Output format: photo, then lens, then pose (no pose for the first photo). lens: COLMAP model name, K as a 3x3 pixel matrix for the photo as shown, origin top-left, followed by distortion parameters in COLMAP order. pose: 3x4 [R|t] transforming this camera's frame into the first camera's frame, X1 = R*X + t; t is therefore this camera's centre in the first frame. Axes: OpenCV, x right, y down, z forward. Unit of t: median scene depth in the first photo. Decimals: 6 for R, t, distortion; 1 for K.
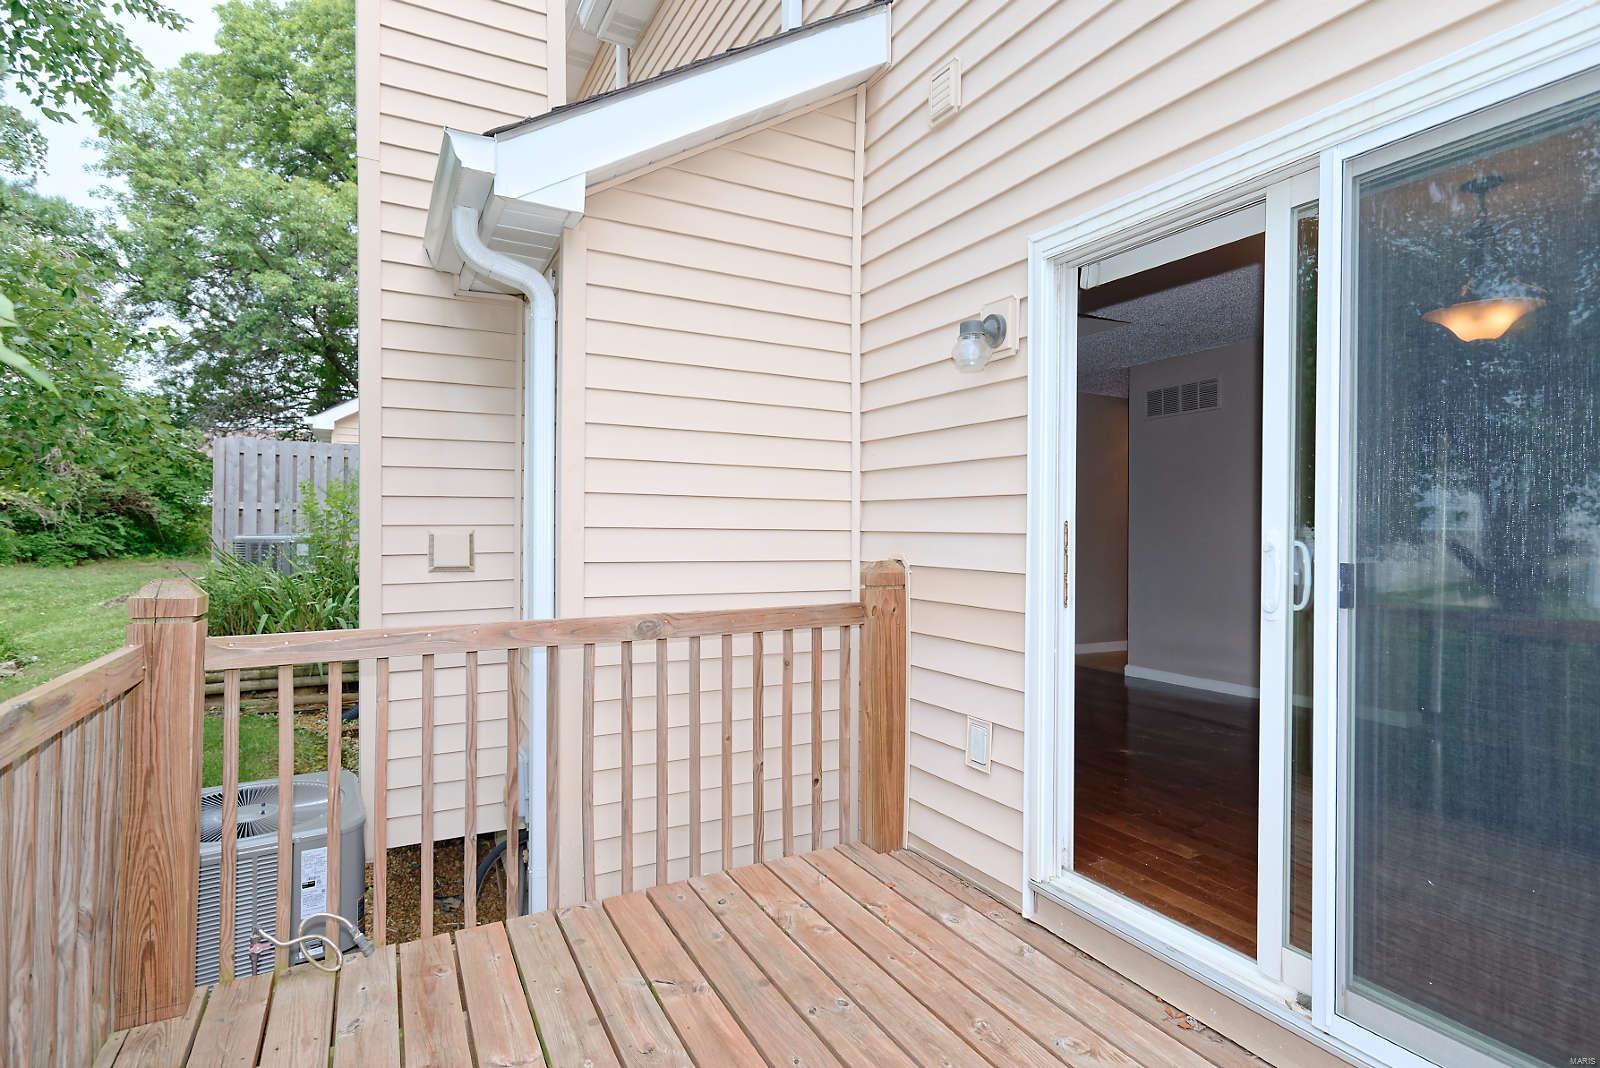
lens RADIAL K [[812.4, 0, 810.7], [0, 812.4, 528.8], [0, 0, 1]] dist [0.010925, 0.004784]
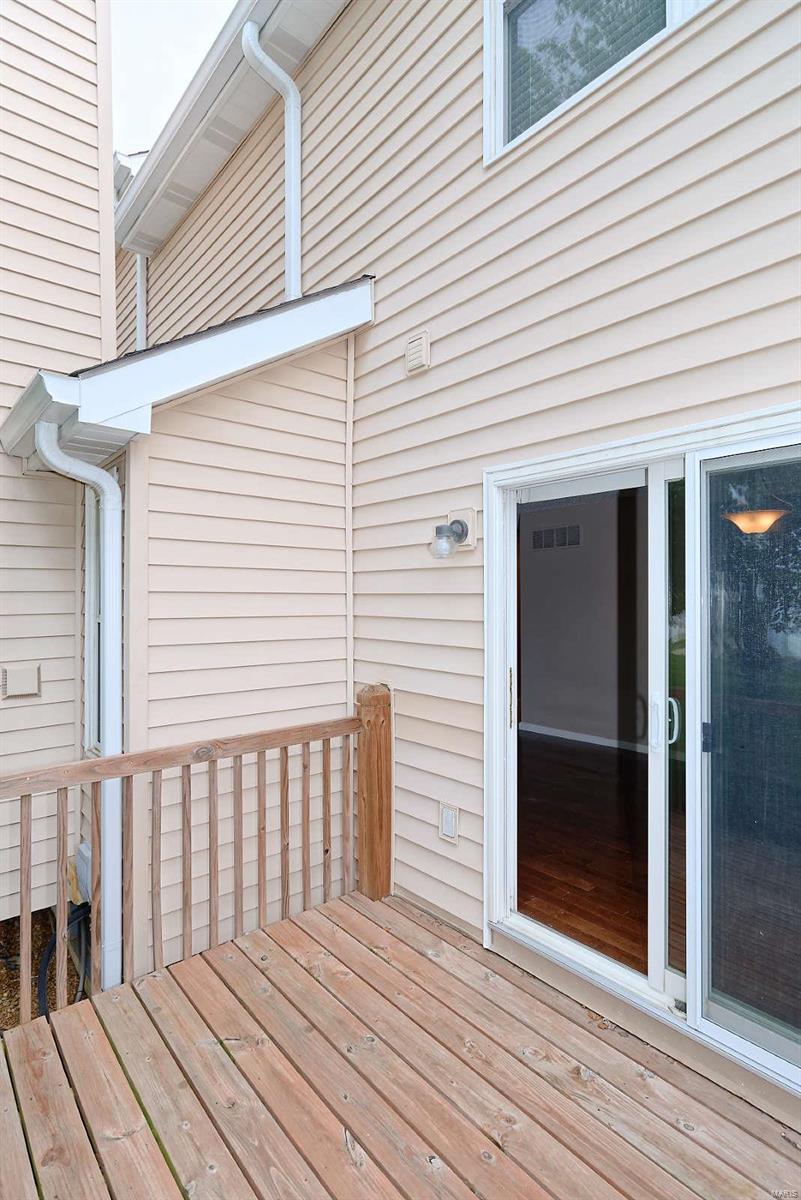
lens RADIAL K [[609.3, 0, 383.0], [0, 609.3, 598.2], [0, 0, 1]] dist [0.010925, 0.004784]
pose [[0.983541, -0.009736, 0.180423, -0.096013], [0.010104, 0.999948, -0.001120, -0.128421], [-0.180402, 0.002924, 0.983589, -0.015340]]
